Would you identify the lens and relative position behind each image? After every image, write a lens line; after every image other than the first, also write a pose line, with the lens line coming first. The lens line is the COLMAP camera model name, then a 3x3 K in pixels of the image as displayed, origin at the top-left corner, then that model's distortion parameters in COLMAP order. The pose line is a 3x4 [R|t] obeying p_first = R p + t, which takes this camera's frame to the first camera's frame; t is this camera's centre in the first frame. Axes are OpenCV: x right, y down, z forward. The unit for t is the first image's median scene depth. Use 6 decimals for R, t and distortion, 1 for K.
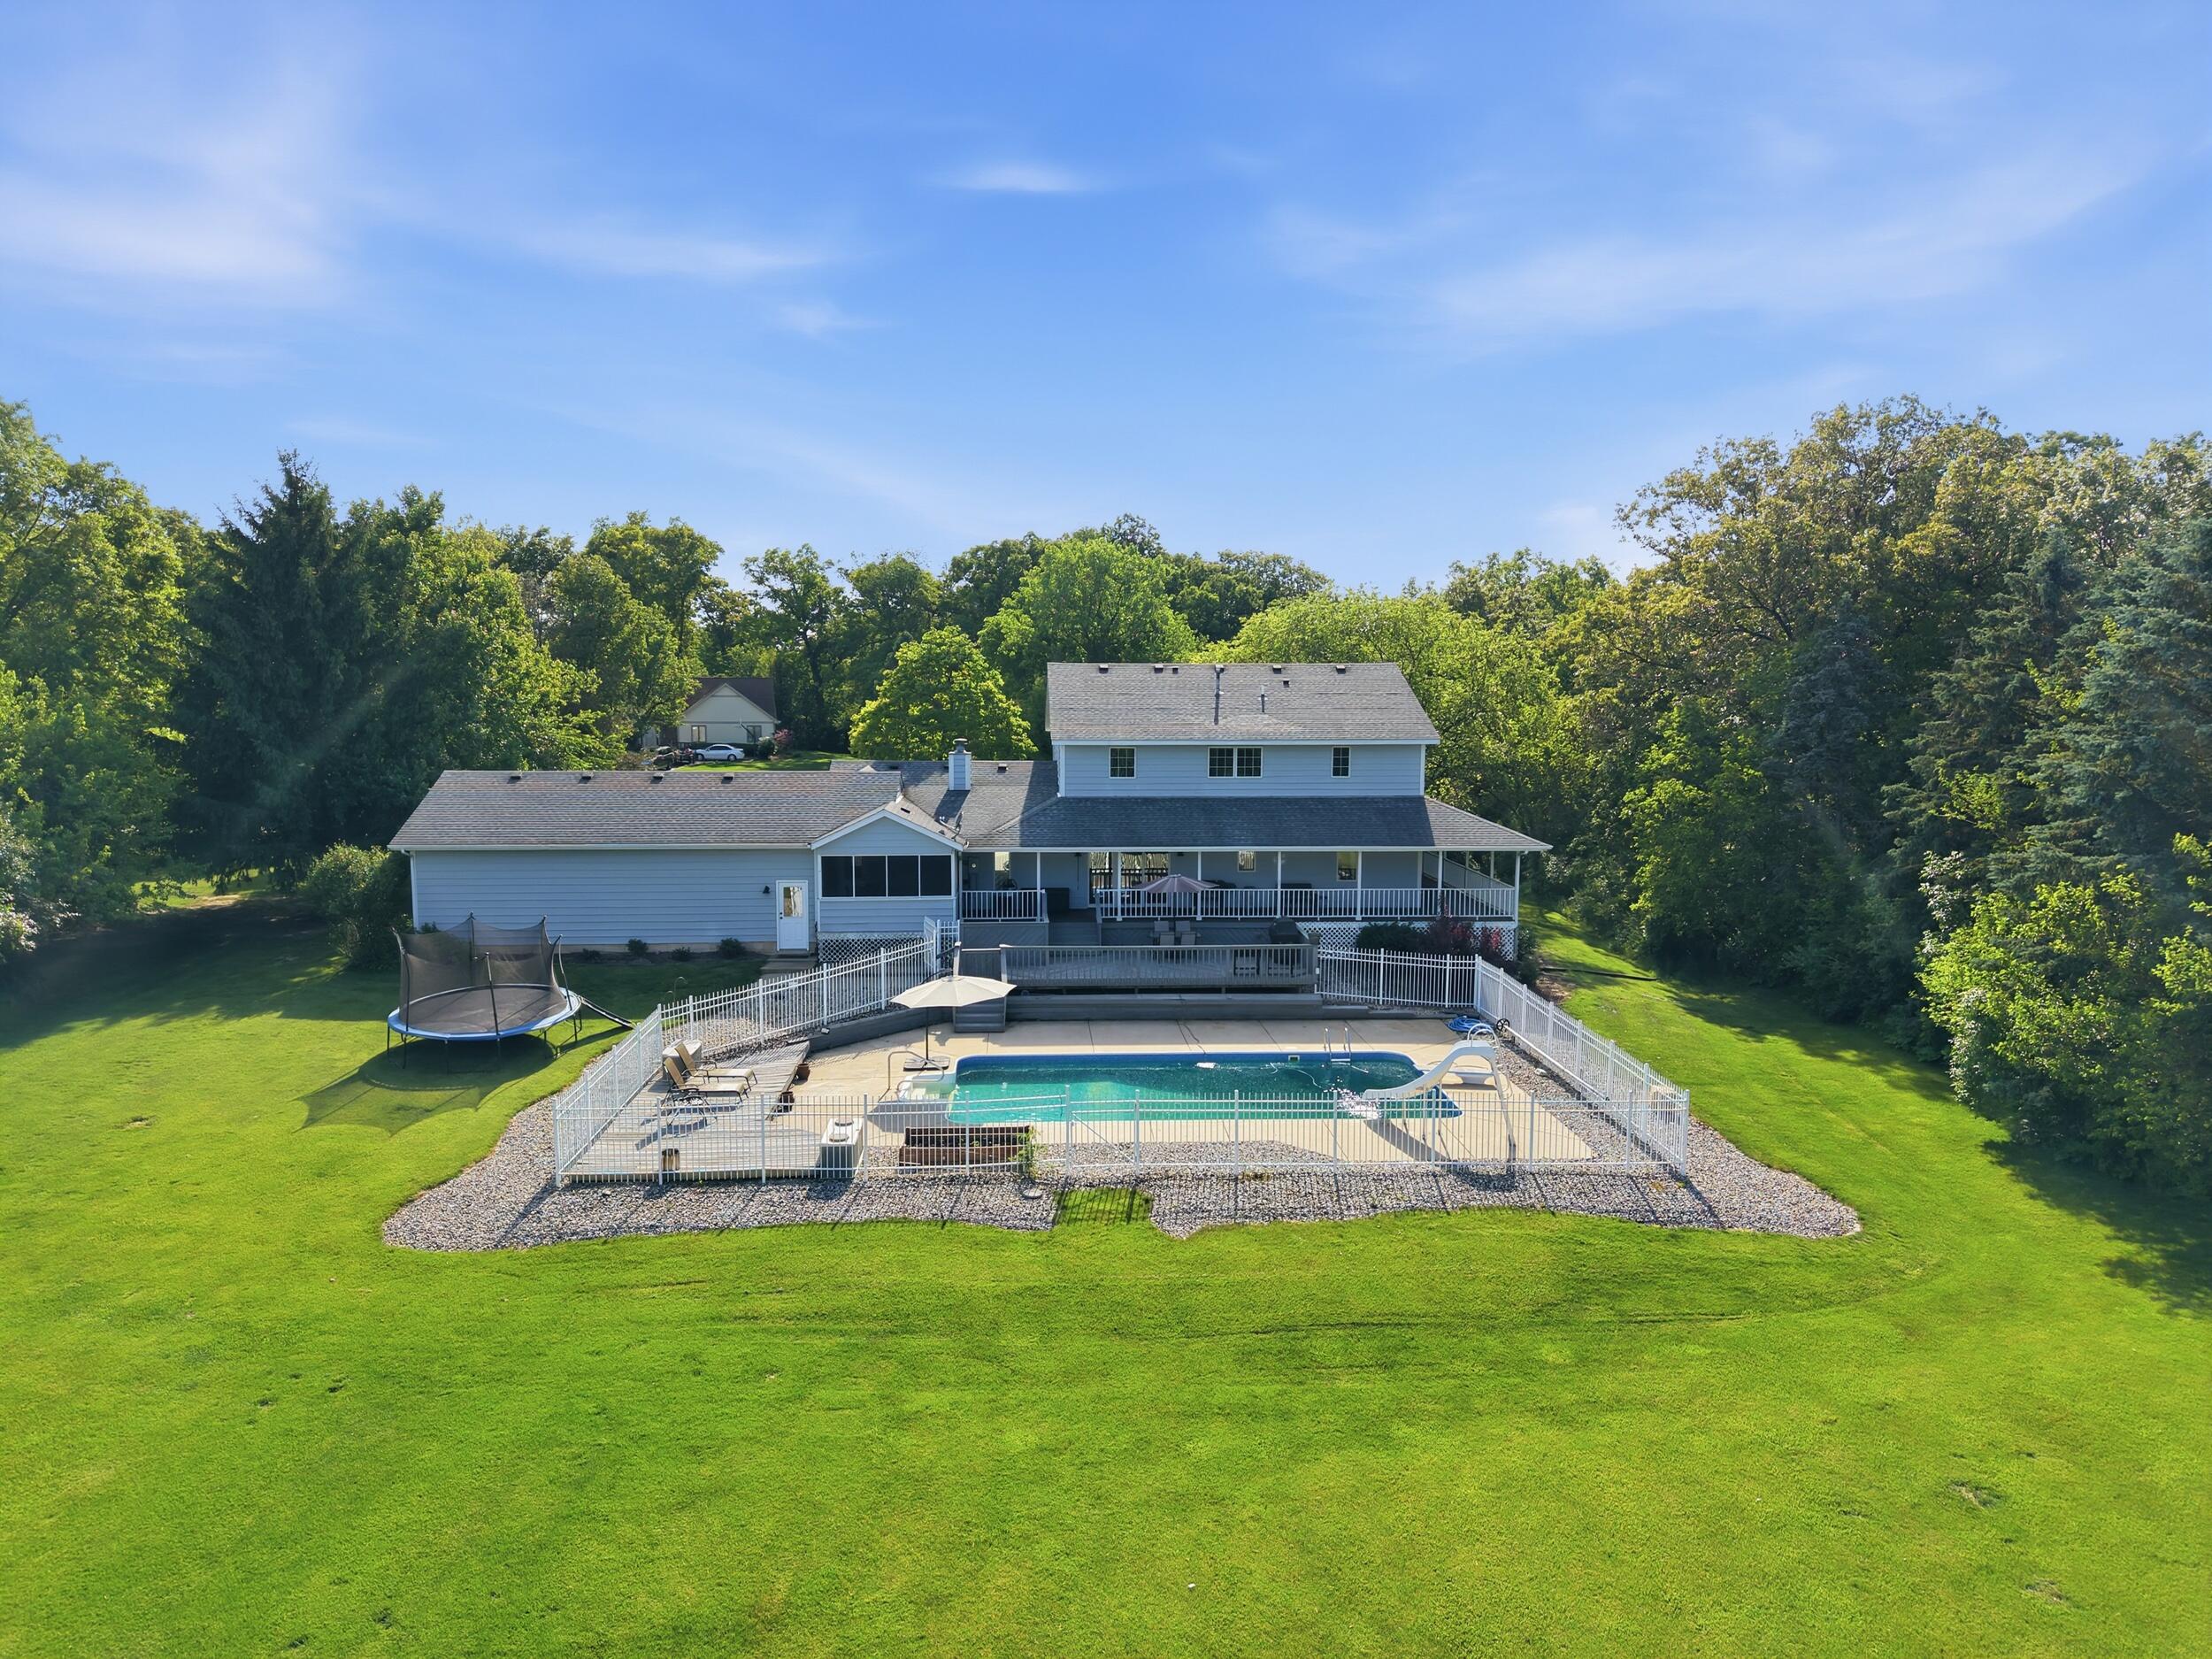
lens RADIAL K [[1517.6, 0, 1063.6], [0, 1517.6, 759.5], [0, 0, 1]] dist [0.053447, -0.039395]
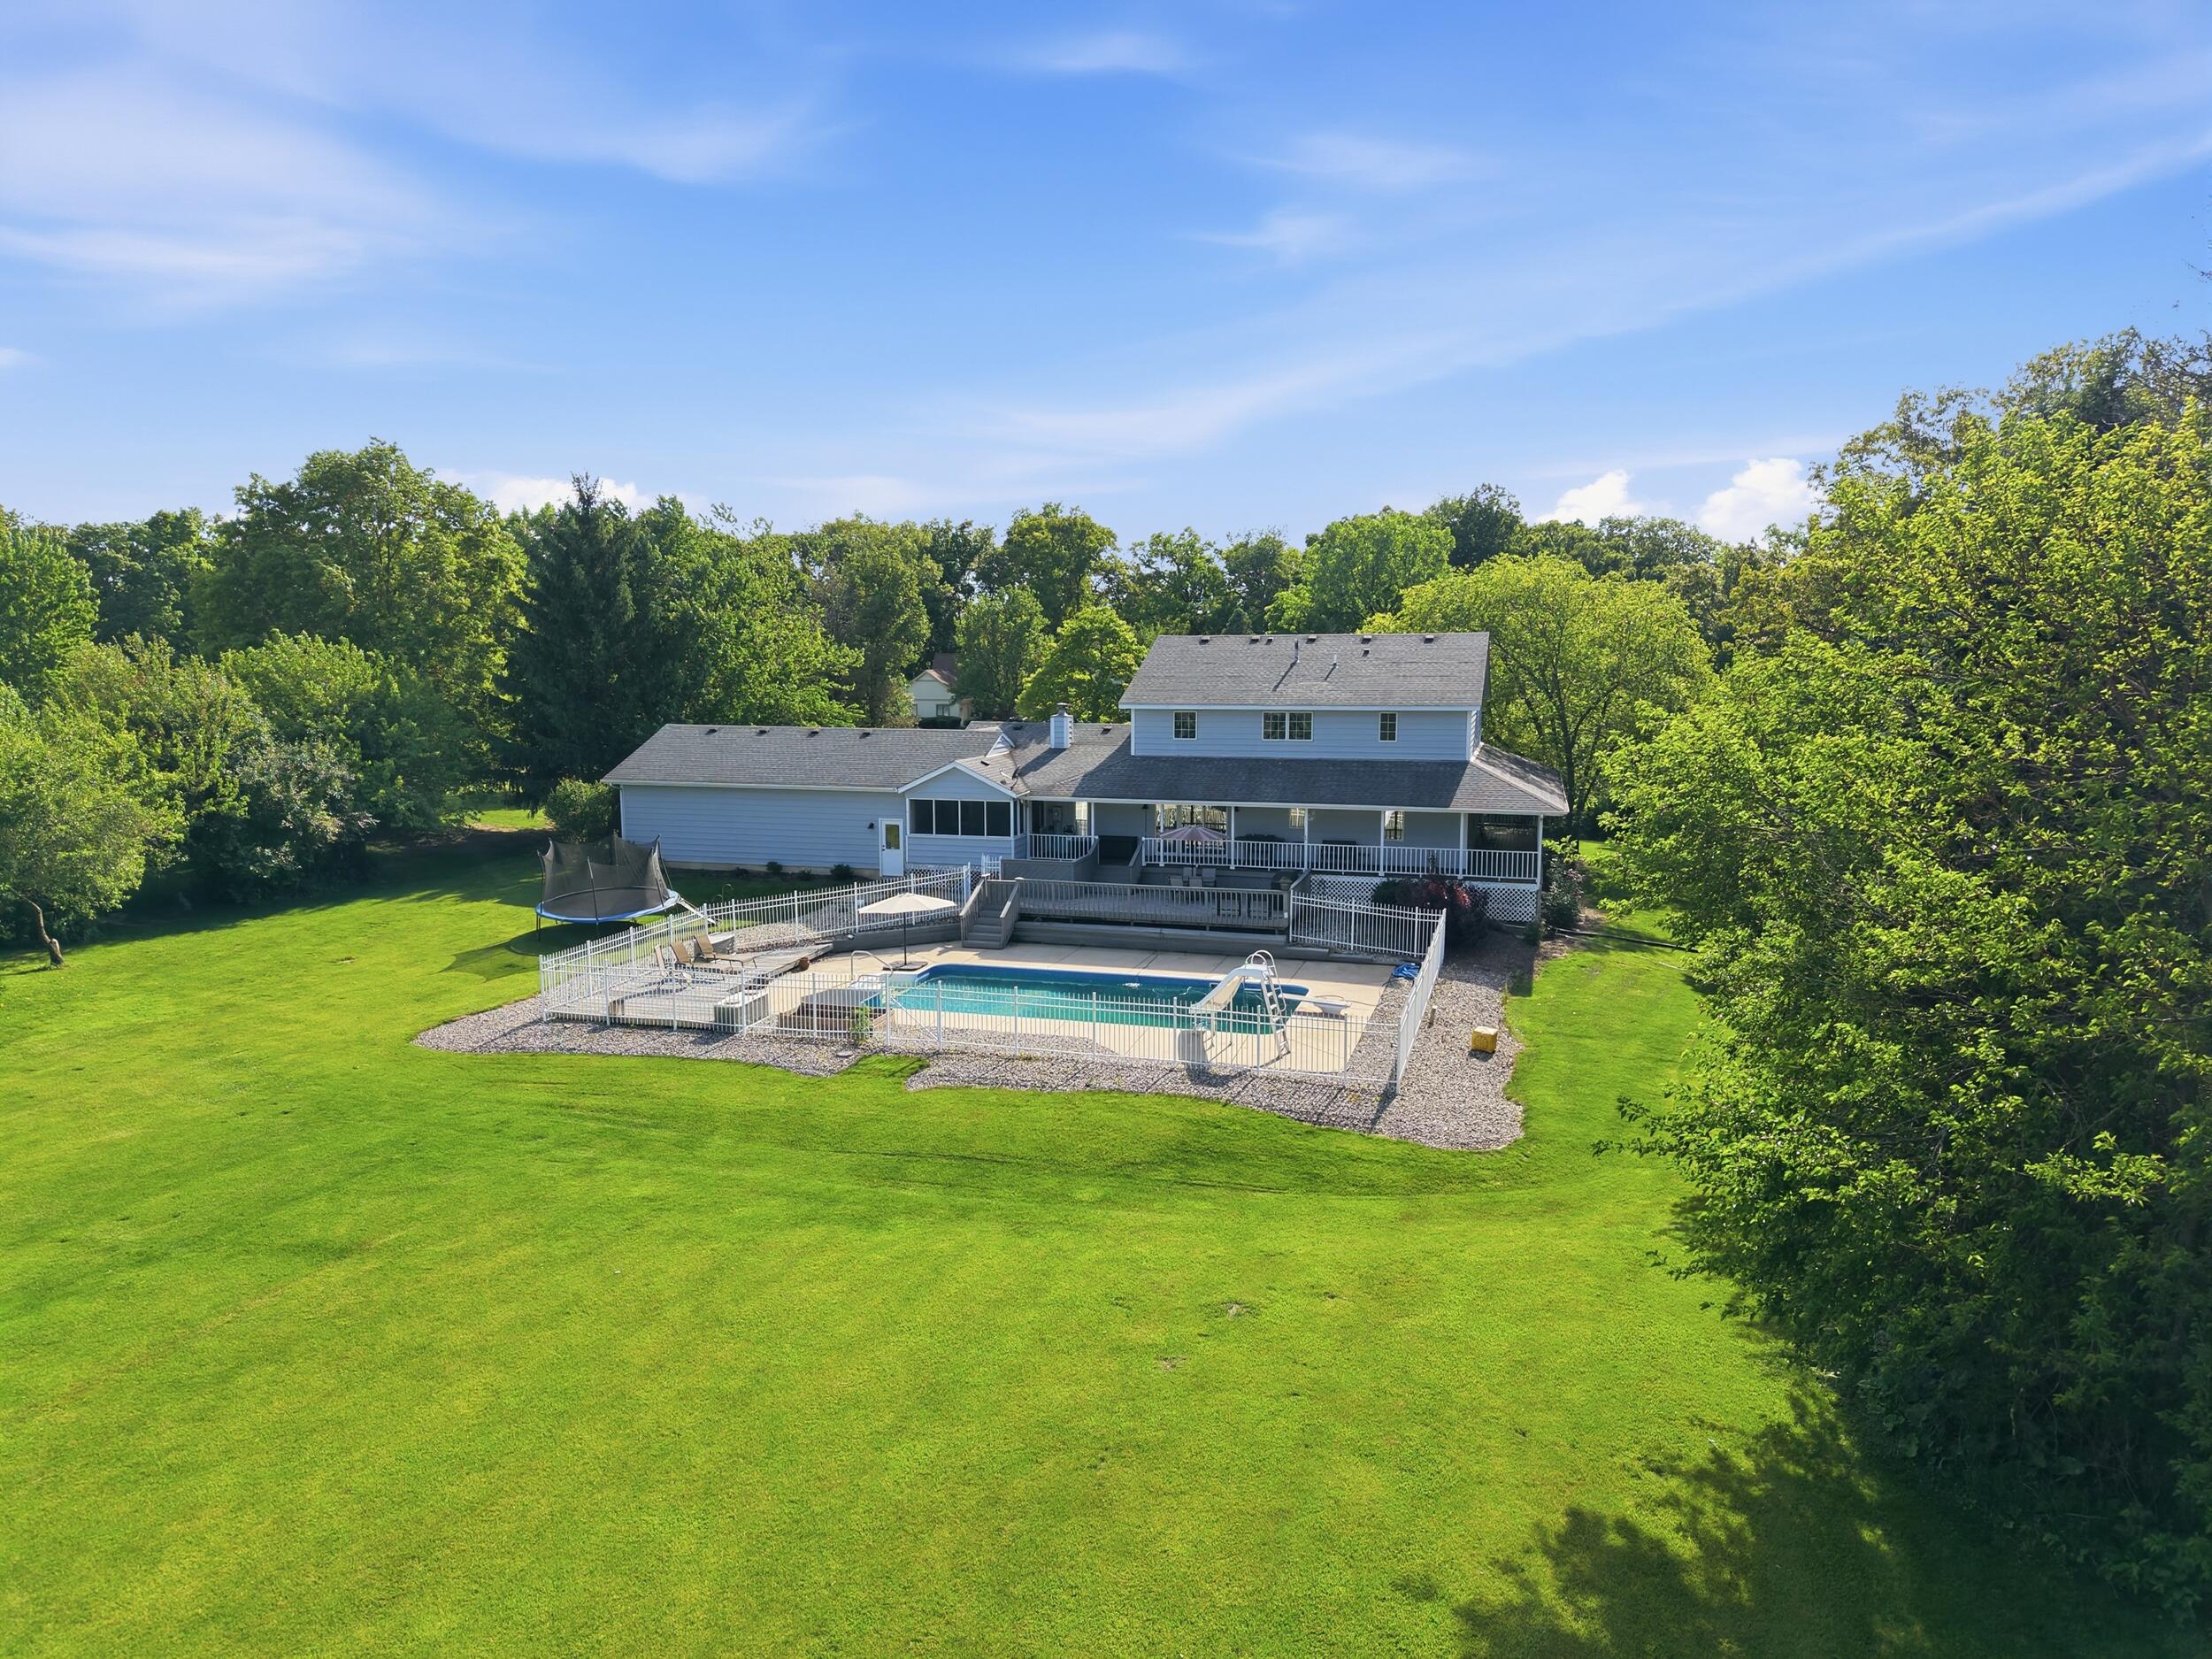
lens RADIAL K [[1523.2, 0, 1106.0], [0, 1523.2, 829.5], [0, 0, 1]] dist [0.059869, -0.087186]
pose [[0.935189, 0.035736, -0.352342, 0.442108], [-0.015039, 0.998006, 0.061306, 0.012374], [0.353830, -0.052033, 0.933861, -0.070486]]
